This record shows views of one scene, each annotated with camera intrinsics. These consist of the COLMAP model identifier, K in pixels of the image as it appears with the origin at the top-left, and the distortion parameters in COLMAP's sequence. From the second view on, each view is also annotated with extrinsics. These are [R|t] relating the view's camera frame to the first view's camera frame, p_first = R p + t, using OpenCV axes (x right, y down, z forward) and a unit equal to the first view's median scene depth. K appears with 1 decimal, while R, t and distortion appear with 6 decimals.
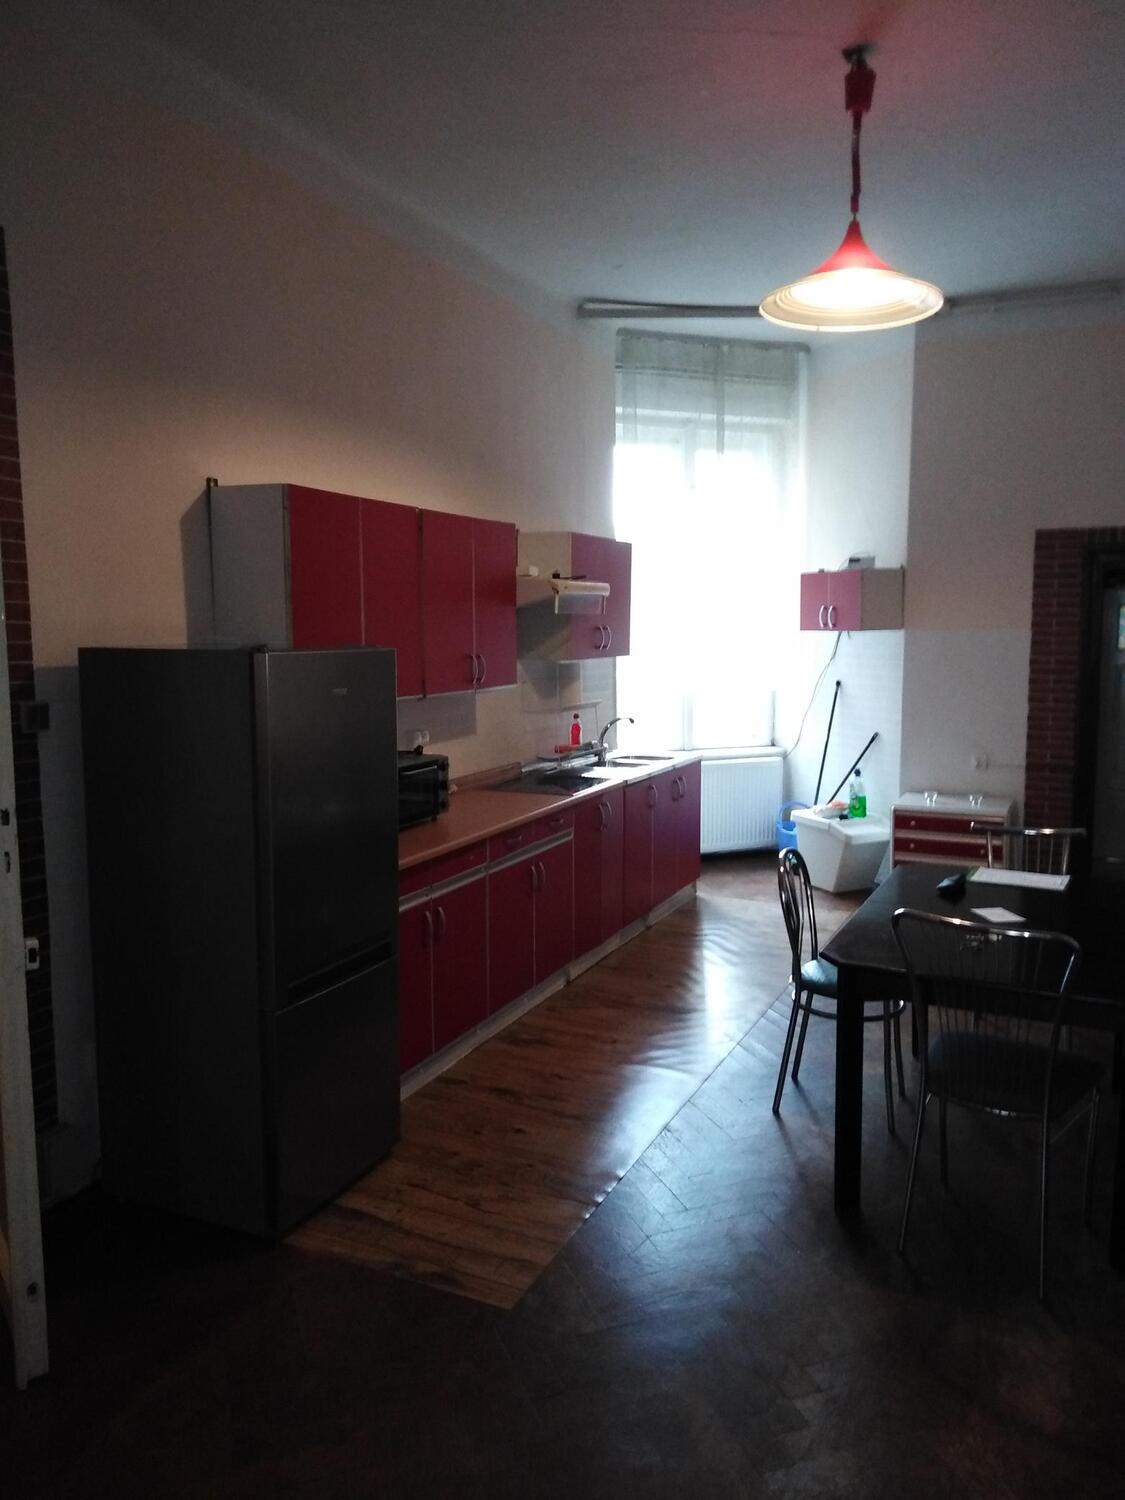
lens RADIAL K [[1117.2, 0, 563.1], [0, 1117.2, 742.8], [0, 0, 1]] dist [0.005425, 0.000510]
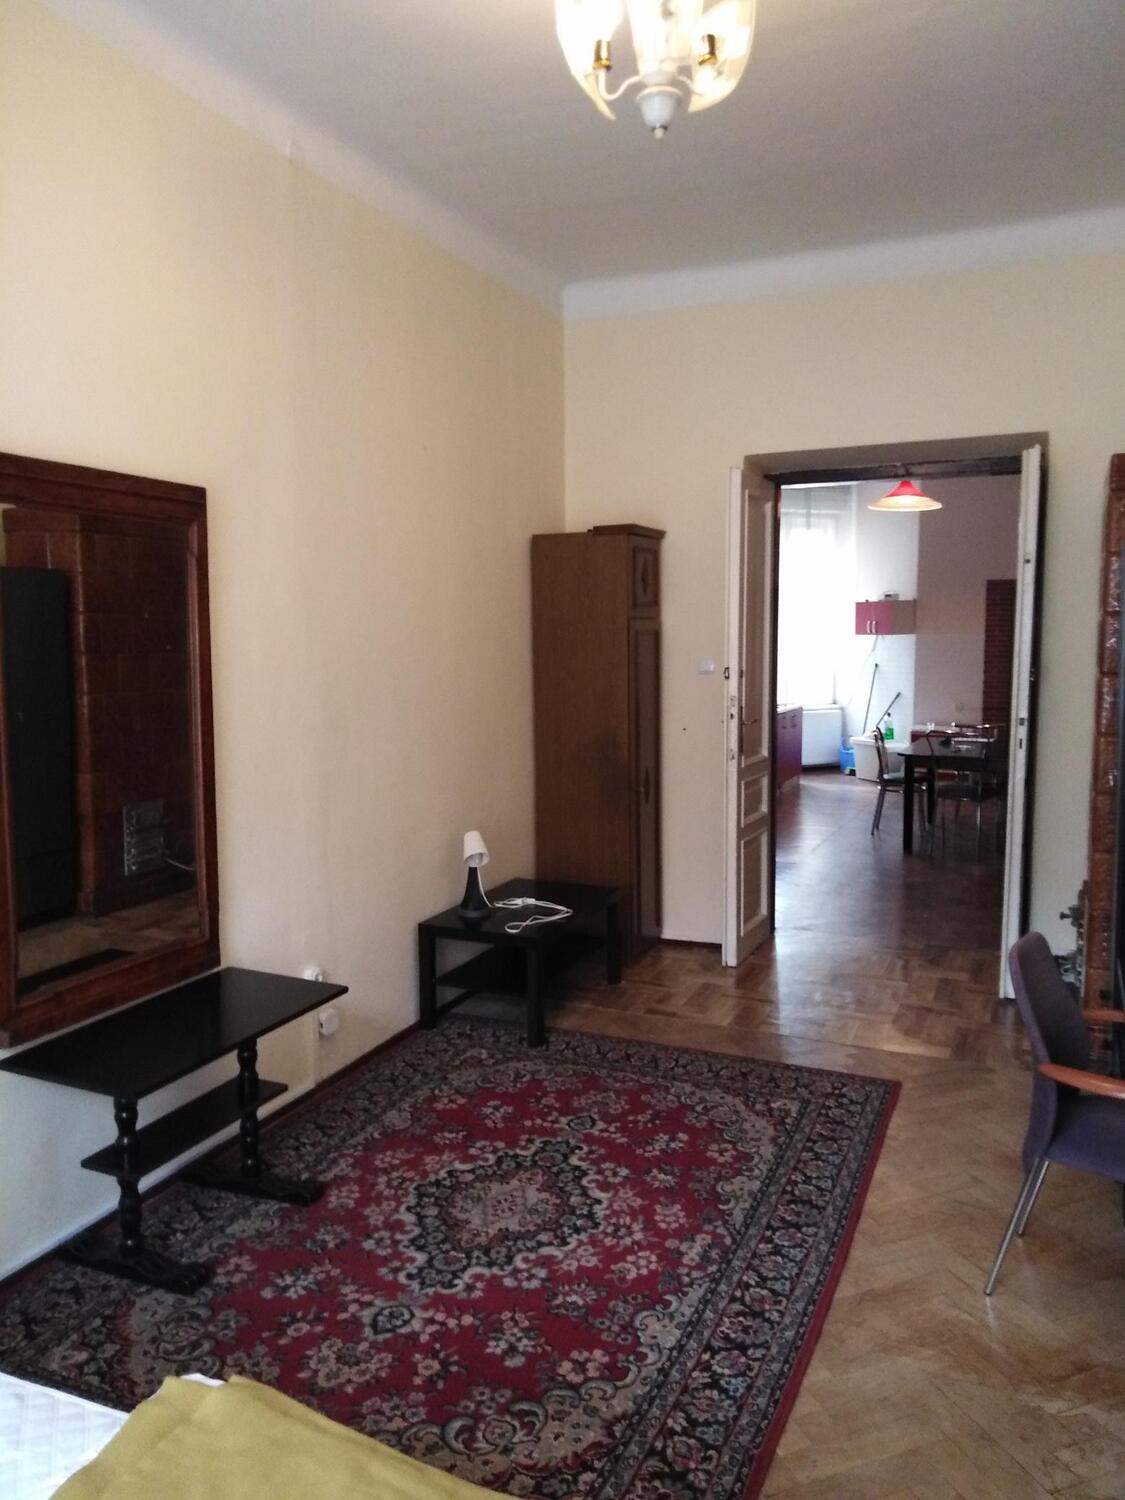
lens RADIAL K [[1117.2, 0, 572.7], [0, 1117.2, 752.5], [0, 0, 1]] dist [0.005425, 0.000510]
pose [[0.999589, 0.001059, 0.028647, -0.290325], [-0.001032, 0.999999, -0.000951, 0.089091], [-0.028648, 0.000921, 0.999589, -0.762478]]
